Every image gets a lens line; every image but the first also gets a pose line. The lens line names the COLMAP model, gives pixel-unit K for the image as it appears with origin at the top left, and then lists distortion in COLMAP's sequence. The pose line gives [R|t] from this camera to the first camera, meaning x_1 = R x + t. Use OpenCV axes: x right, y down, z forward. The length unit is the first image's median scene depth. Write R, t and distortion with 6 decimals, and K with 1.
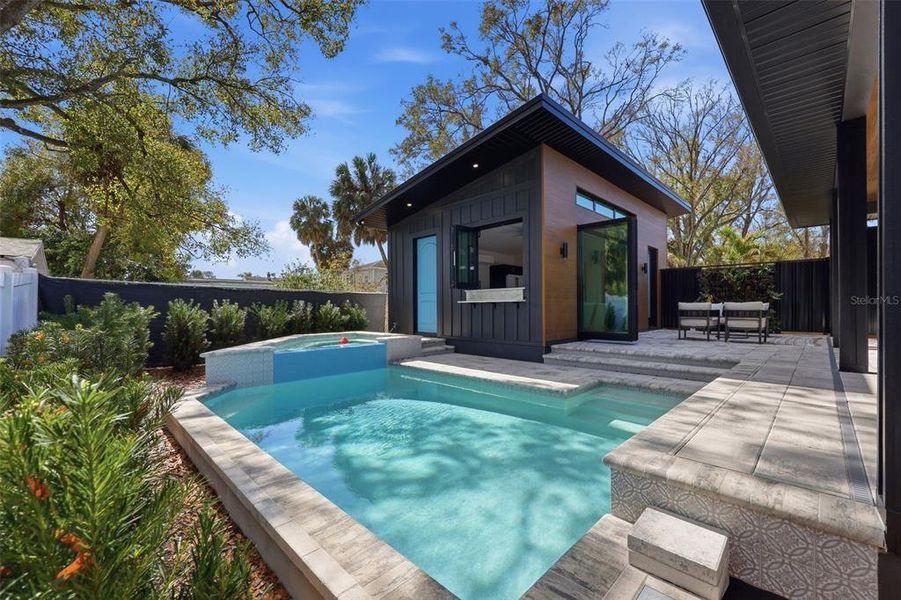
lens RADIAL K [[371.1, 0, 449.8], [0, 371.1, 306.3], [0, 0, 1]] dist [-0.003298, -0.000215]
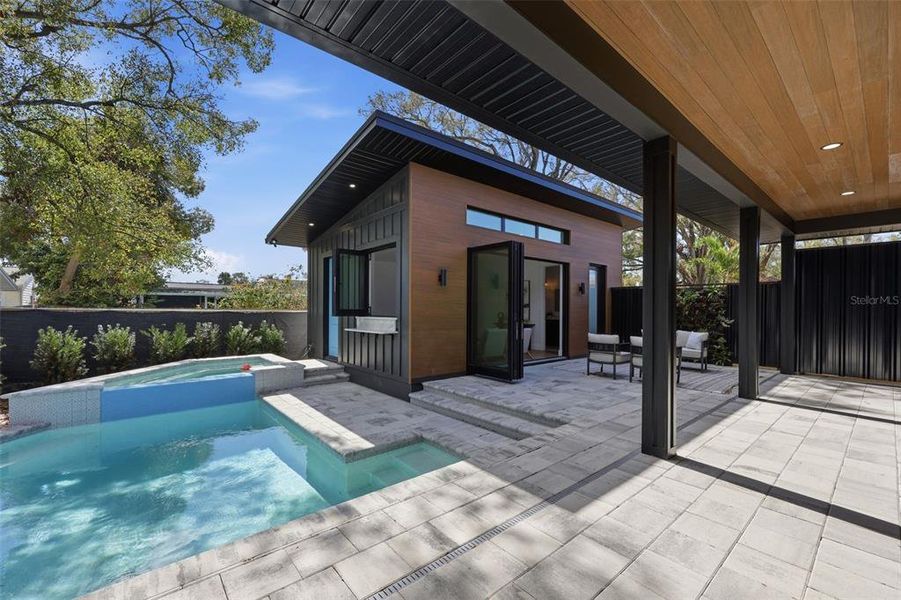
lens RADIAL K [[371.1, 0, 448.0], [0, 371.1, 308.6], [0, 0, 1]] dist [-0.003298, -0.000215]
pose [[0.996366, 0.009853, -0.084600, 0.357333], [-0.009506, 0.999945, 0.004505, -0.070804], [0.084640, -0.003684, 0.996405, 0.082407]]
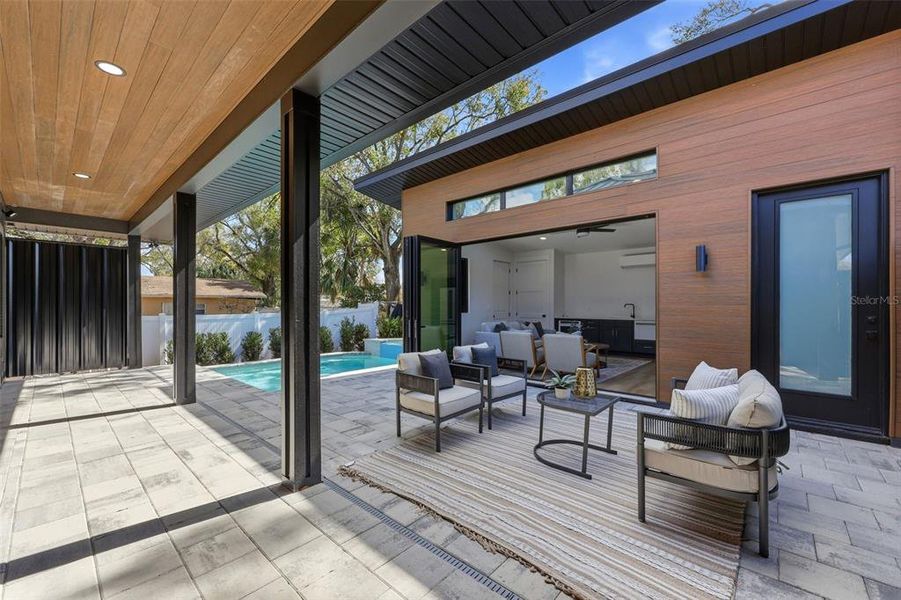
lens RADIAL K [[371.1, 0, 455.2], [0, 371.1, 304.1], [0, 0, 1]] dist [-0.003298, -0.000215]
pose [[0.063139, 0.002355, -0.998002, 1.198698], [0.006783, 0.999973, 0.002789, -0.072627], [0.997982, -0.006946, 0.063121, 0.923736]]
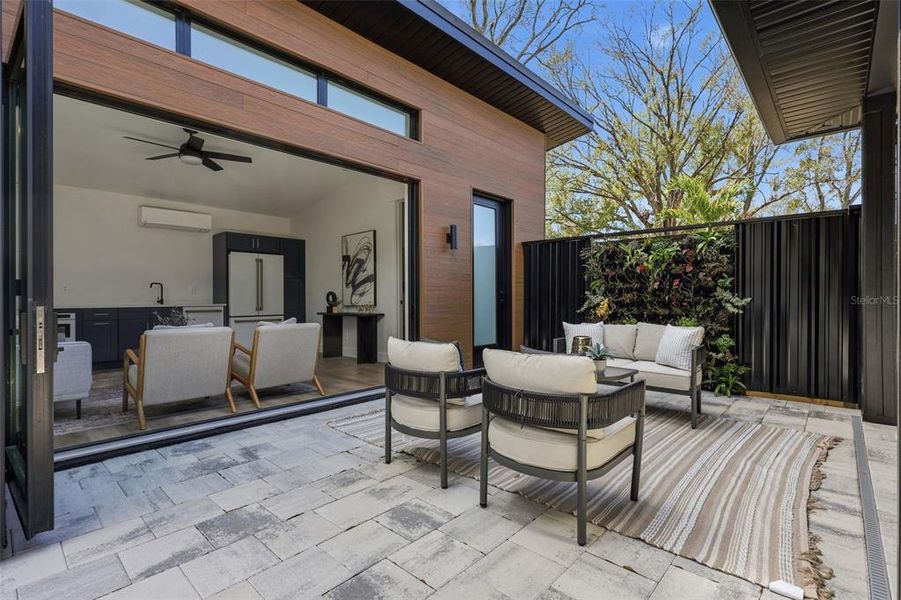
lens RADIAL K [[421.6, 0, 456.4], [0, 421.6, 299.7], [0, 0, 1]] dist [0.002046, -0.000591]
pose [[0.998673, 0.000851, 0.051486, 0.657346], [-0.001372, 0.999948, 0.010088, -0.044791], [-0.051474, -0.010145, 0.998623, 0.655764]]
